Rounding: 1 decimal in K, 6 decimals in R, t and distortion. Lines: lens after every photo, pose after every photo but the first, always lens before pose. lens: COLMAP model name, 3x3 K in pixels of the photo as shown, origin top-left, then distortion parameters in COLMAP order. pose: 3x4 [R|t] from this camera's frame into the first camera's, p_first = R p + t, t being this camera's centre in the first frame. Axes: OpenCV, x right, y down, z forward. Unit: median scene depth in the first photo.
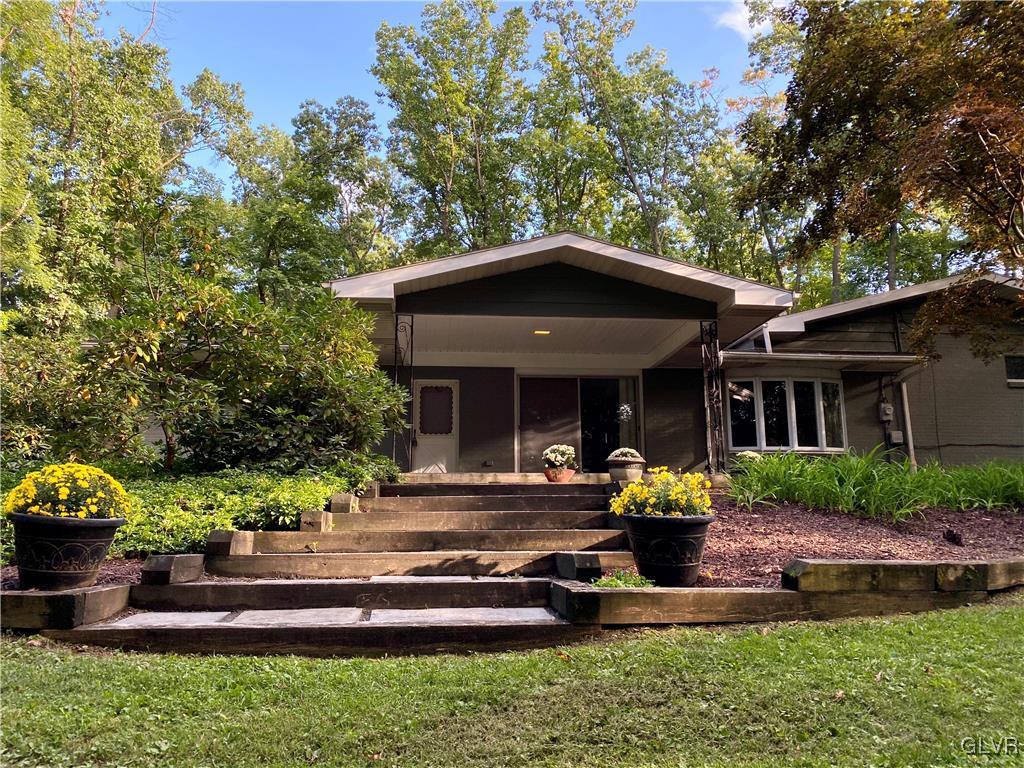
lens RADIAL K [[801.9, 0, 517.9], [0, 801.9, 380.9], [0, 0, 1]] dist [0.009542, 0.003565]
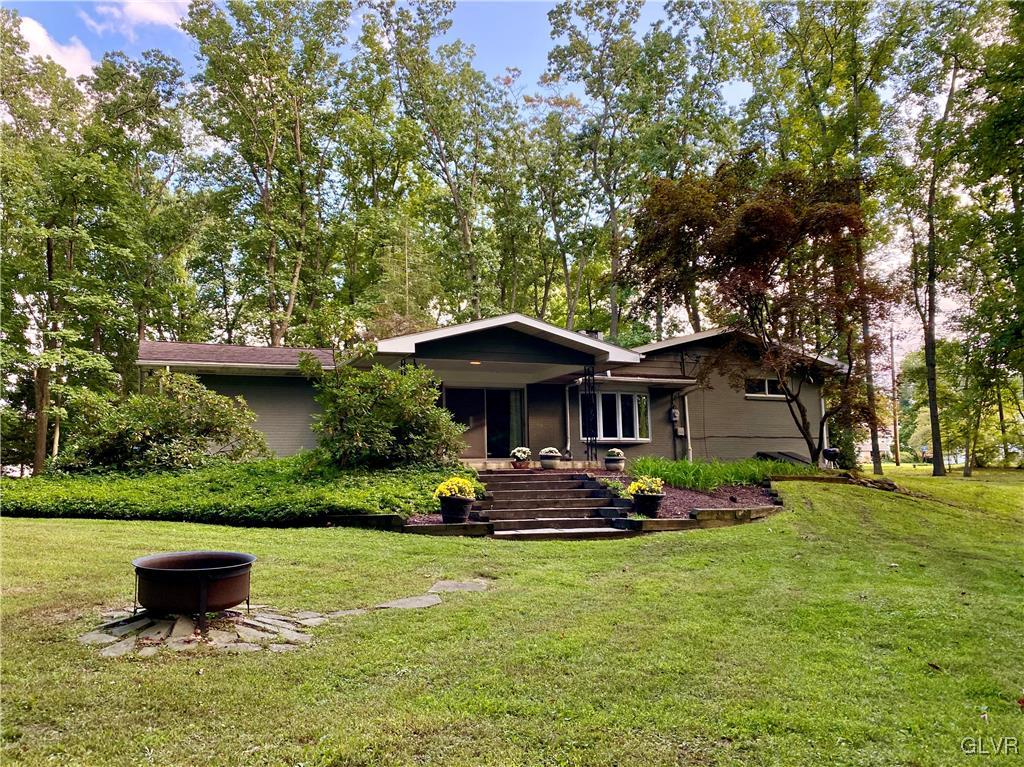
lens RADIAL K [[859.5, 0, 512.0], [0, 859.5, 383.5], [0, 0, 1]] dist [0.014664, -0.006860]
pose [[0.954853, 0.025307, 0.296000, -0.326075], [-0.043815, 0.997466, 0.056061, -0.100508], [-0.293831, -0.066499, 0.953541, -0.466394]]
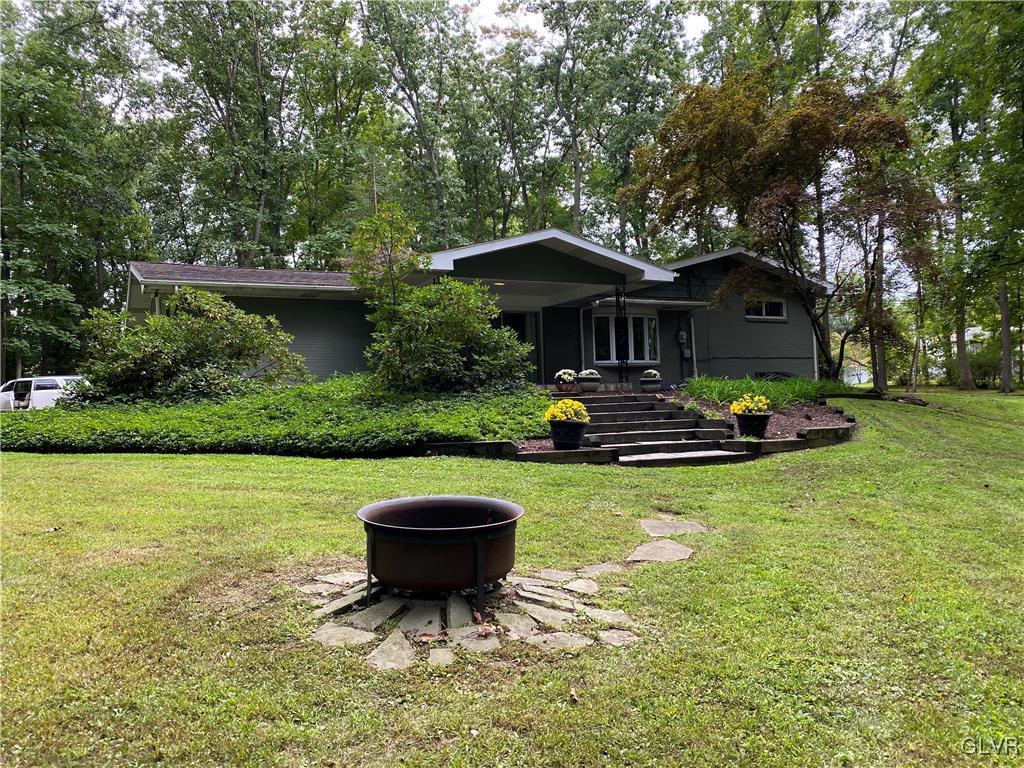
lens RADIAL K [[801.9, 0, 517.9], [0, 801.9, 380.9], [0, 0, 1]] dist [0.009542, 0.003565]
pose [[0.924136, -0.012005, 0.381876, -0.422692], [-0.041383, 0.990481, 0.131284, -0.068238], [-0.379817, -0.137128, 0.914842, -0.295973]]
